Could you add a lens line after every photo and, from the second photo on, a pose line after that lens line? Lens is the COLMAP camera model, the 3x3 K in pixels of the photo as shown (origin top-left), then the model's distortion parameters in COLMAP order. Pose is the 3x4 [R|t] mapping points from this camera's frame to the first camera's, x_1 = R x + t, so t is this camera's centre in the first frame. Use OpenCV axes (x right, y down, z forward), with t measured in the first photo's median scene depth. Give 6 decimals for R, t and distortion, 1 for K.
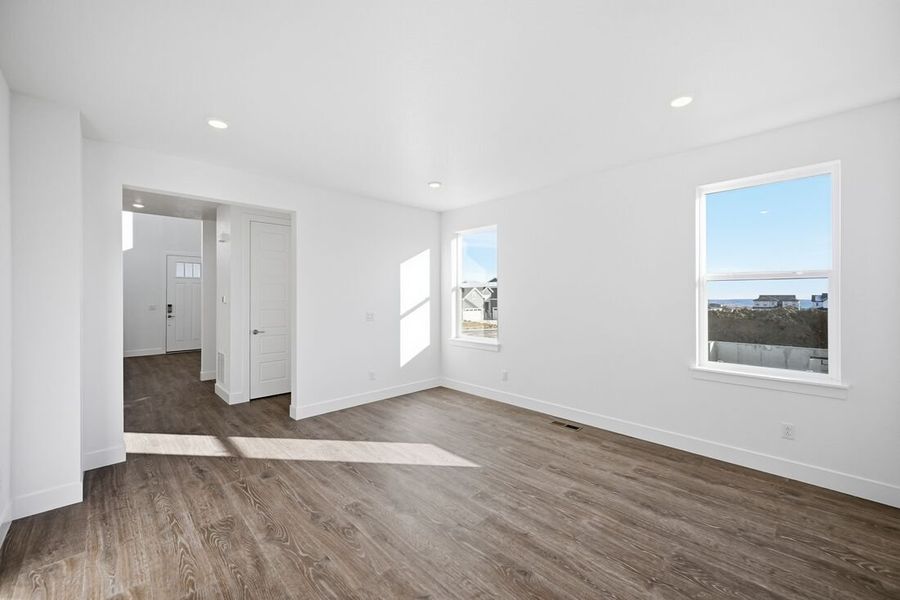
lens RADIAL K [[361.3, 0, 450.2], [0, 361.3, 296.9], [0, 0, 1]] dist [0.002847, -0.000129]
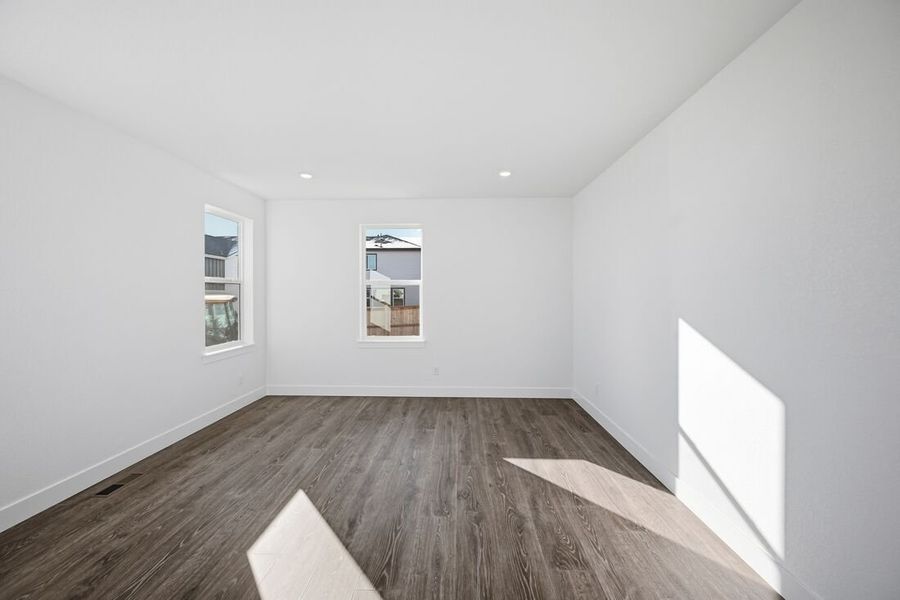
lens RADIAL K [[361.3, 0, 450.2], [0, 361.3, 297.1], [0, 0, 1]] dist [0.002847, -0.000129]
pose [[-0.700322, -0.002063, 0.713824, -0.969970], [0.004547, 0.999963, 0.007350, 0.001029], [-0.713813, 0.008393, -0.700286, 1.654122]]
